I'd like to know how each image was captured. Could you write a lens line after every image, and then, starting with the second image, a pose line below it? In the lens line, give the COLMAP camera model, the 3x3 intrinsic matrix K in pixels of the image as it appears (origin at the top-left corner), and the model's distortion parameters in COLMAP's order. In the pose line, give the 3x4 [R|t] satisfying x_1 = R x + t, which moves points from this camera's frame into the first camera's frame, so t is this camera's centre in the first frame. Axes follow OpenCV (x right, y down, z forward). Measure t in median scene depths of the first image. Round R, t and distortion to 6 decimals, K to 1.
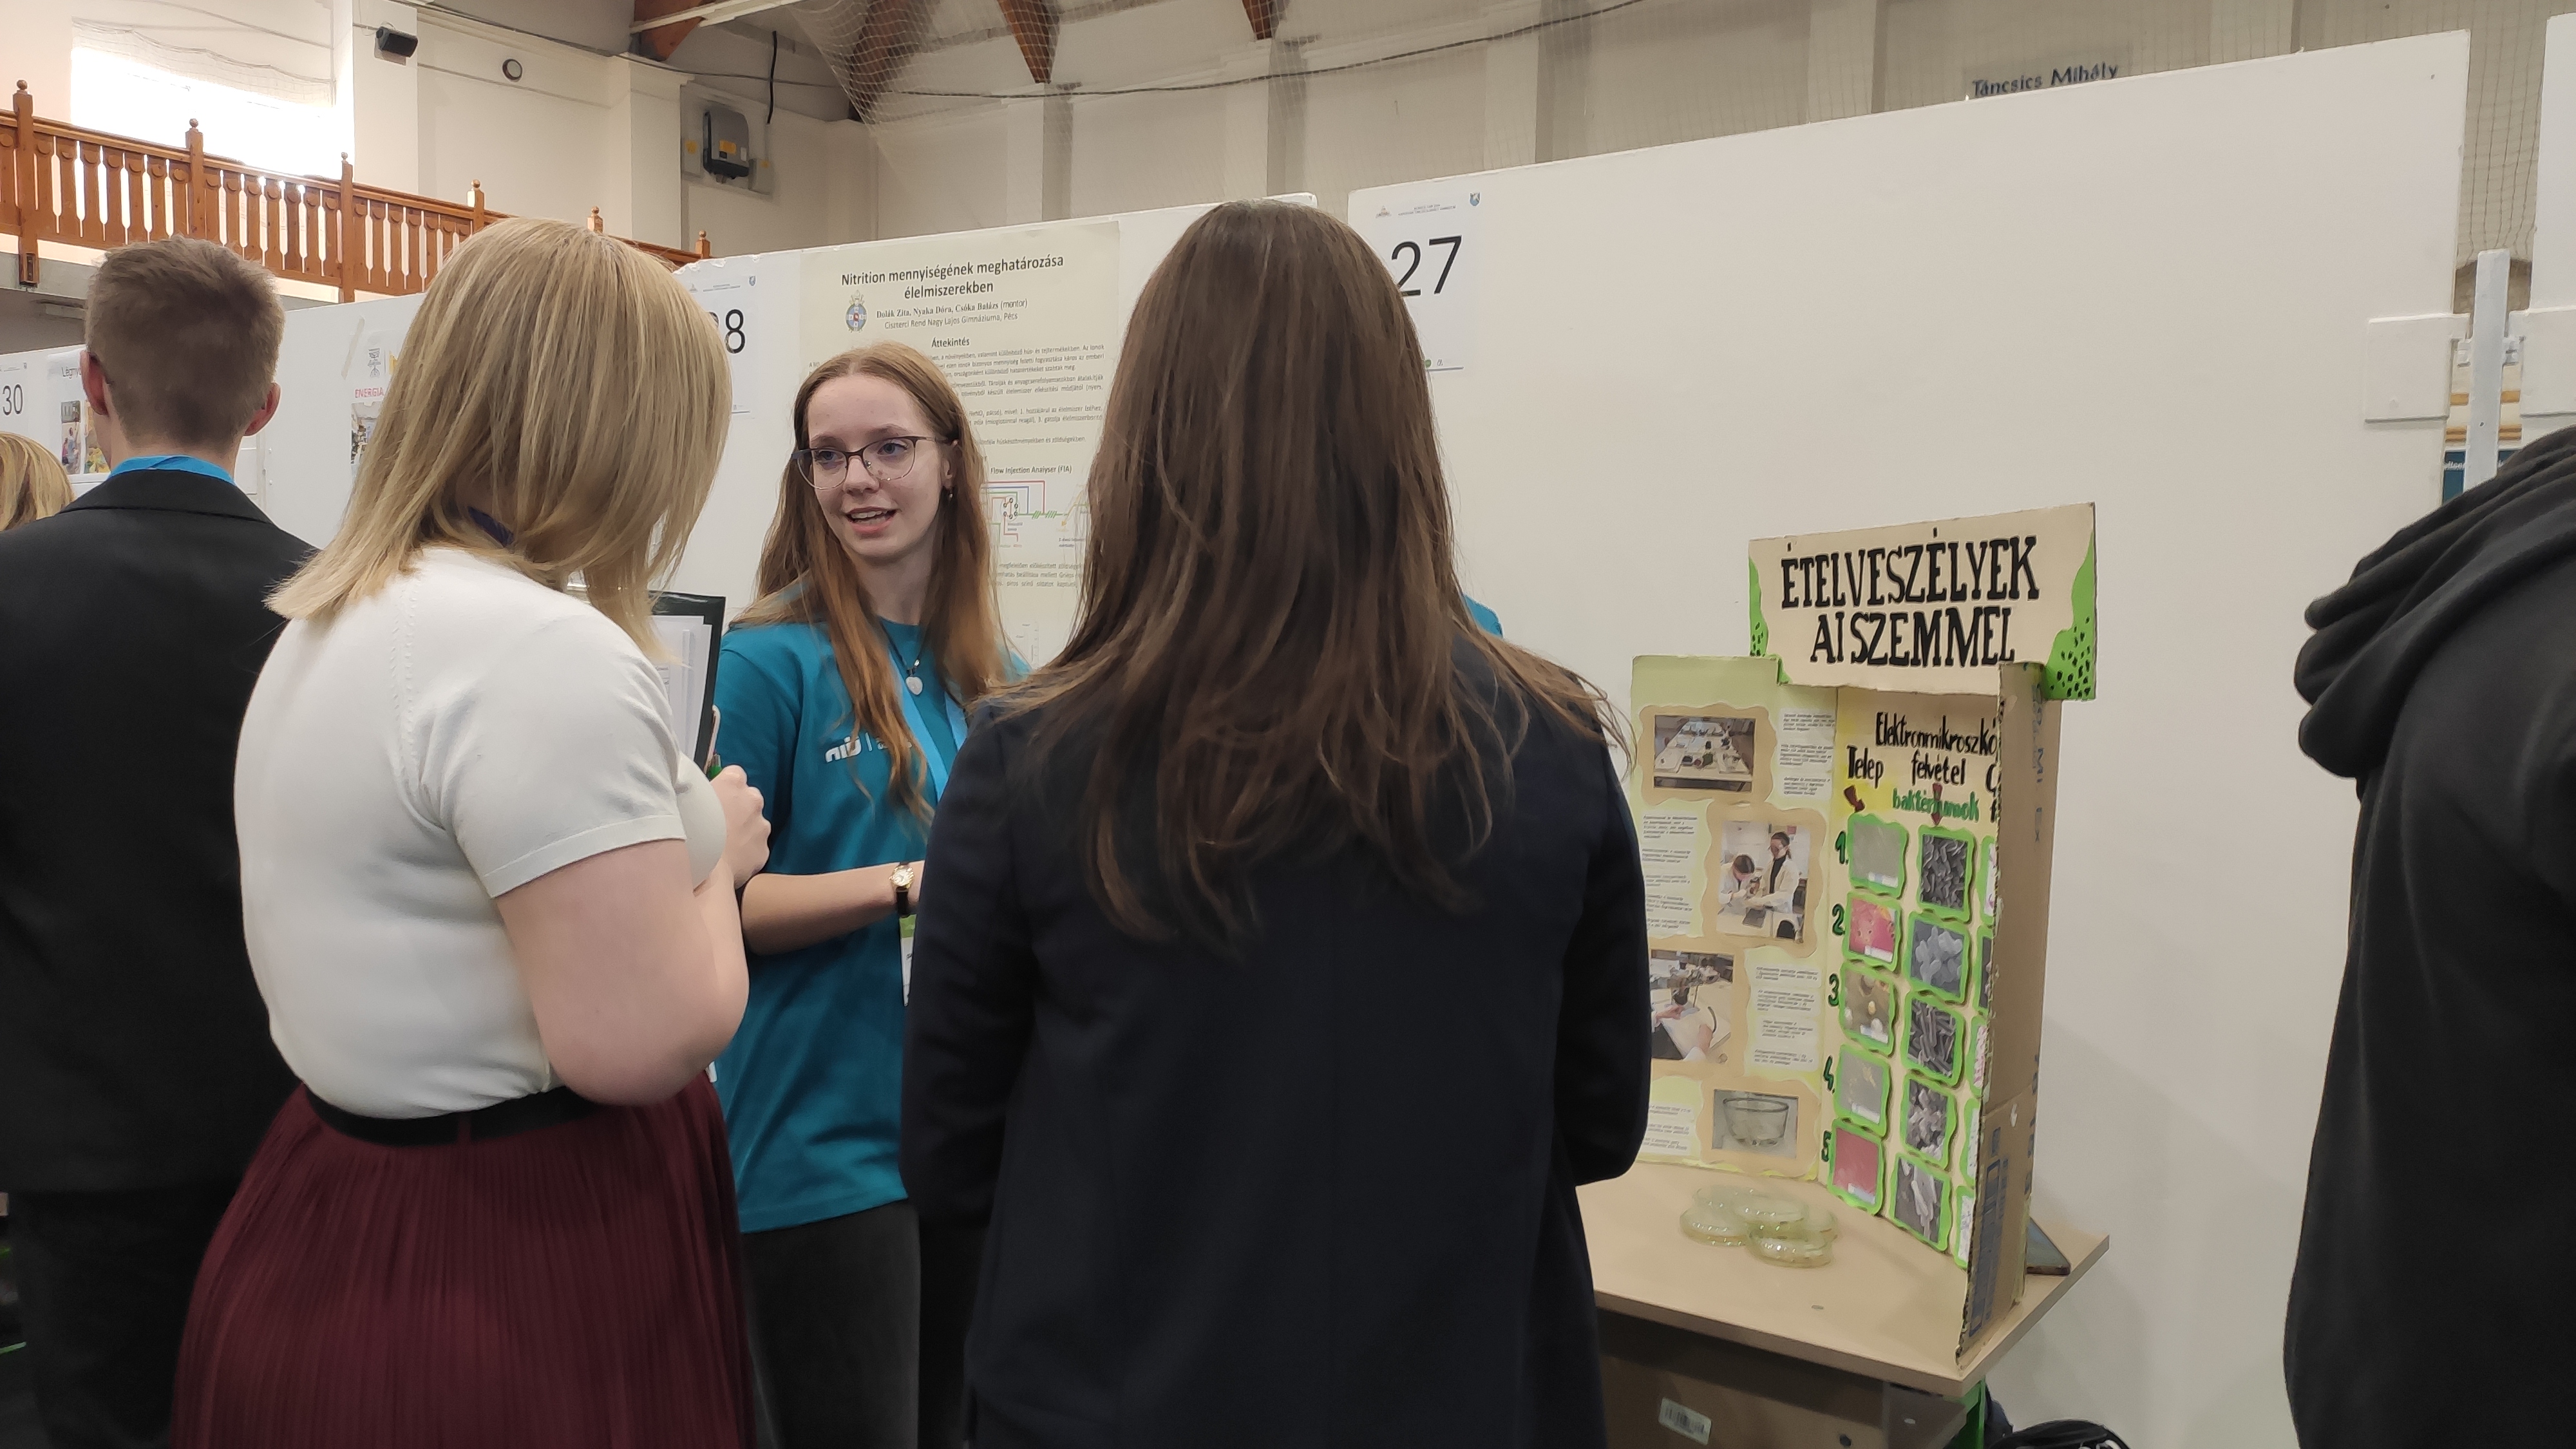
lens RADIAL K [[1963.2, 0, 1179.1], [0, 1963.2, 687.6], [0, 0, 1]] dist [0.081933, -0.091003]
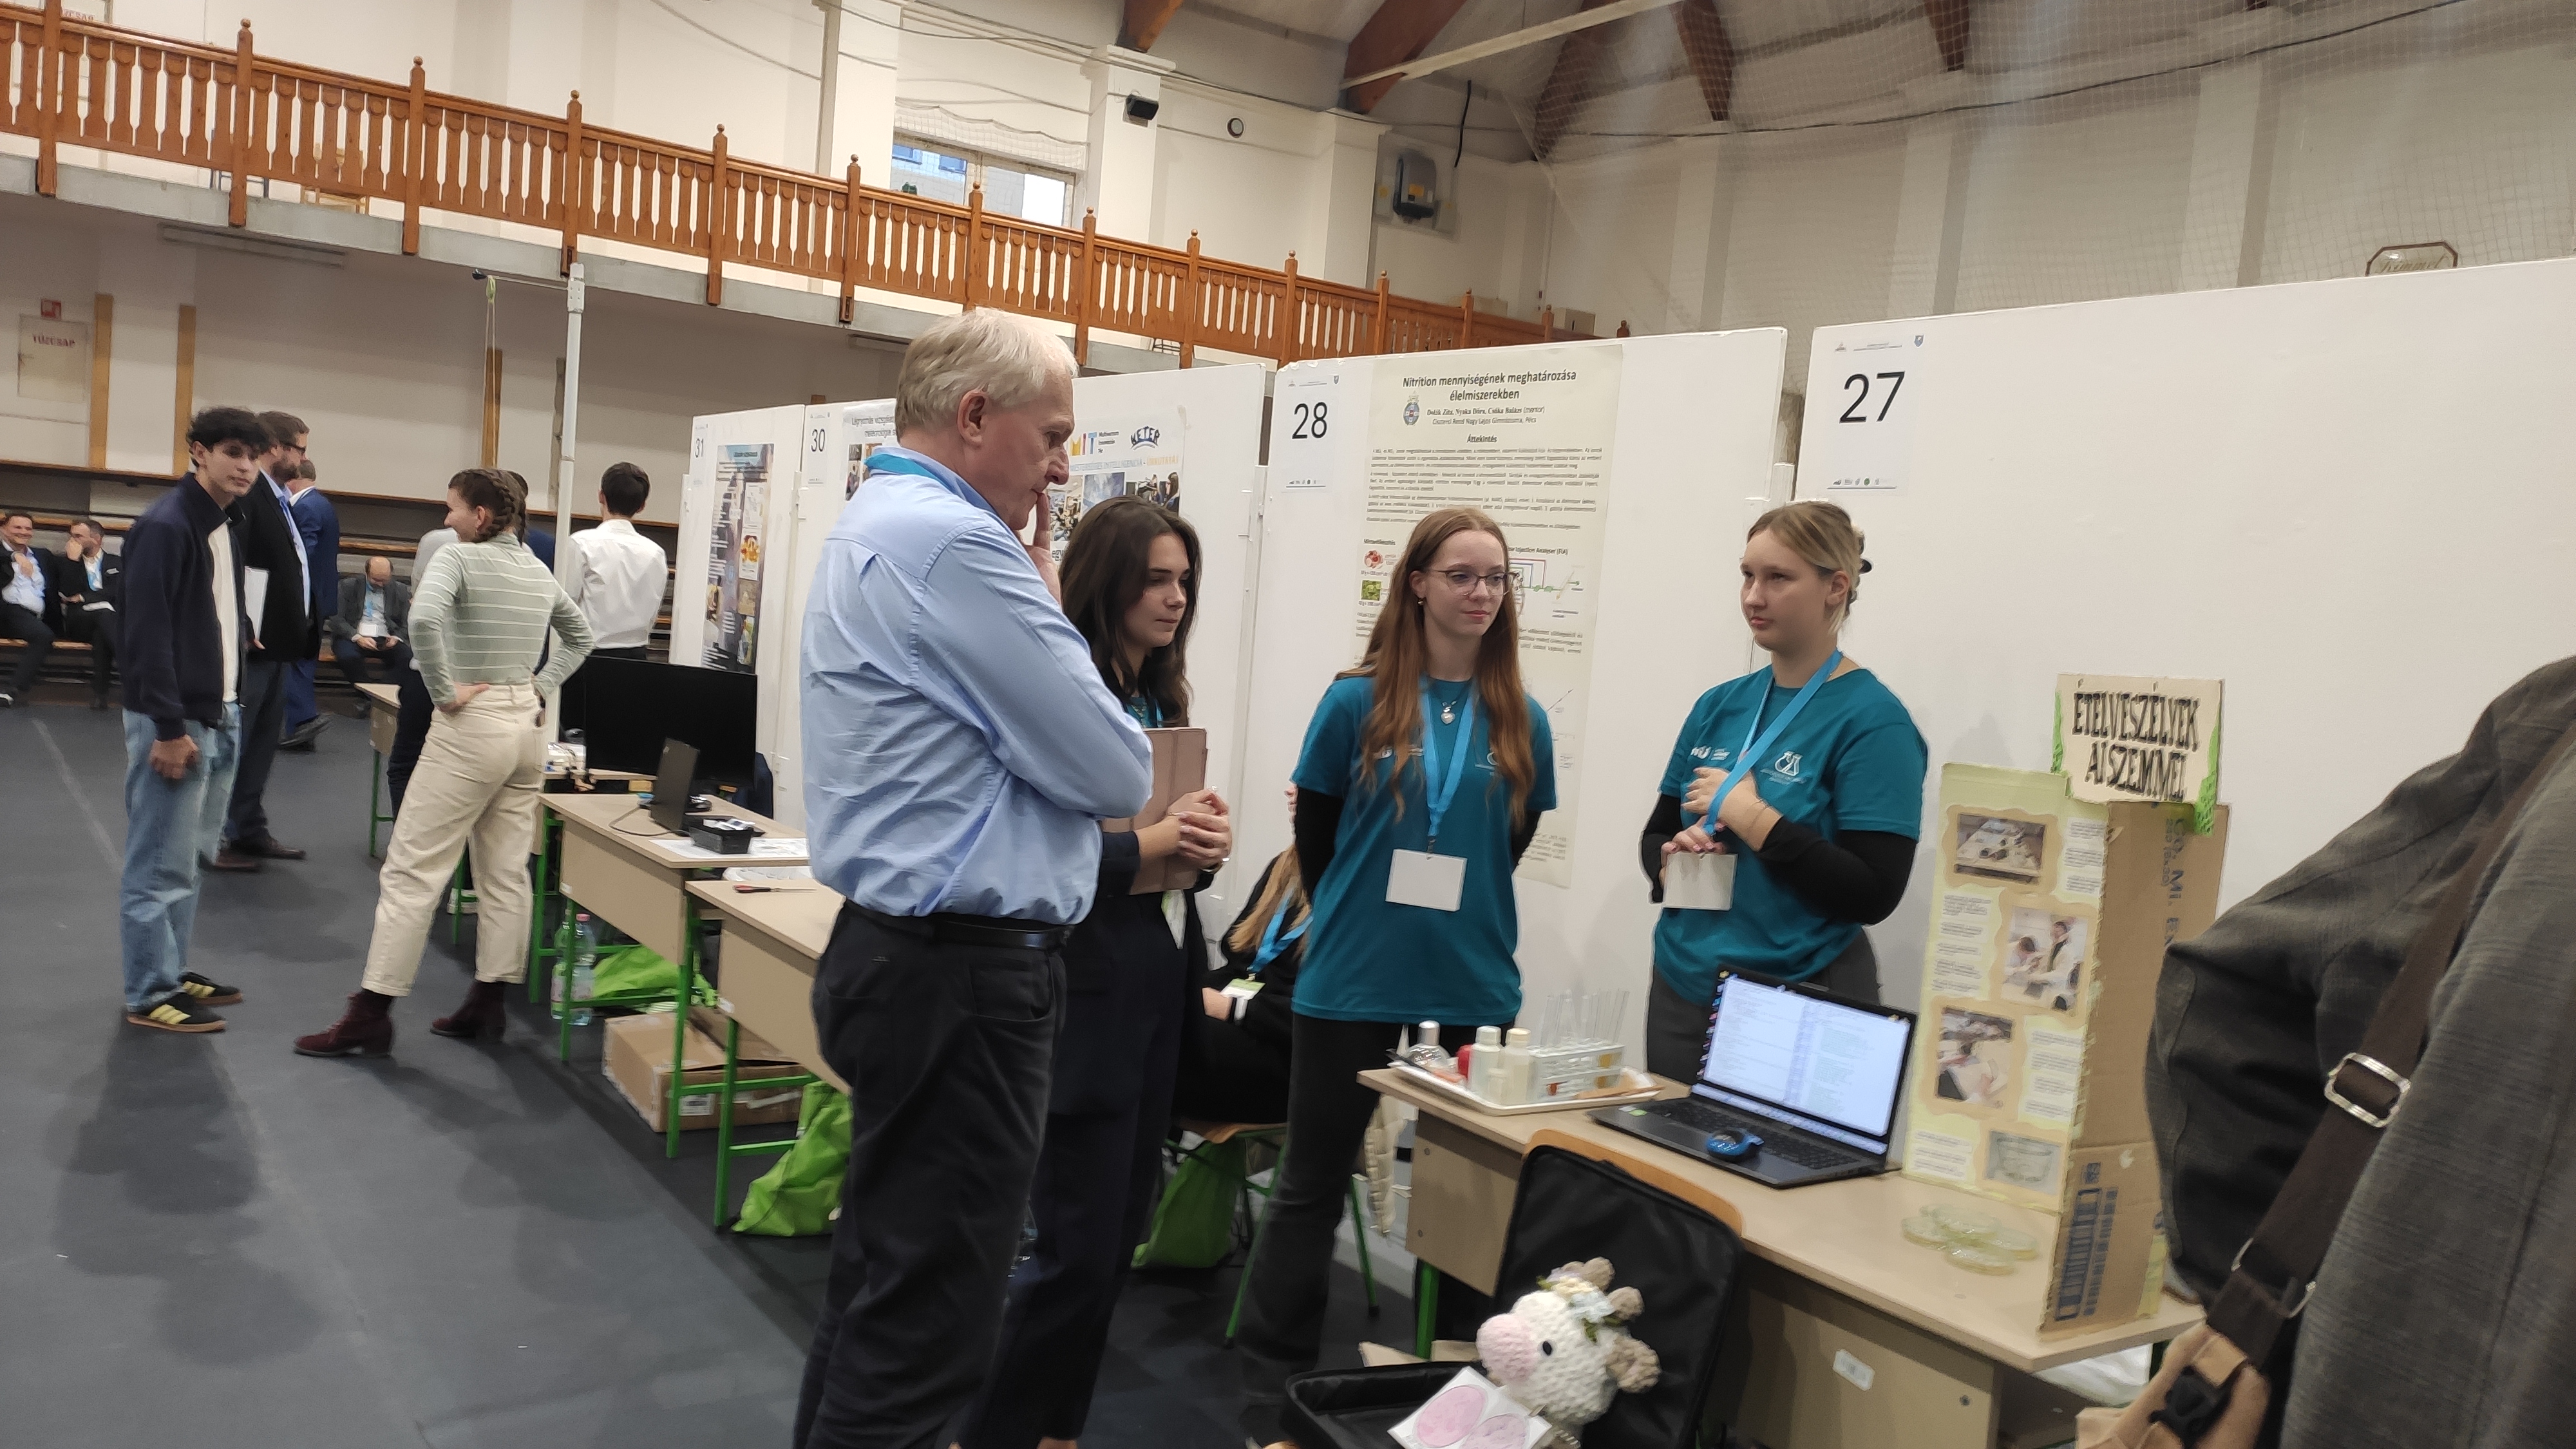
lens RADIAL K [[1862.6, 0, 1288.0], [0, 1862.6, 724.5], [0, 0, 1]] dist [0.071429, -0.074931]
pose [[0.956886, 0.073173, -0.281096, 0.166315], [-0.066902, 0.997251, 0.031856, -0.048106], [0.282654, -0.011677, 0.959151, -0.205449]]
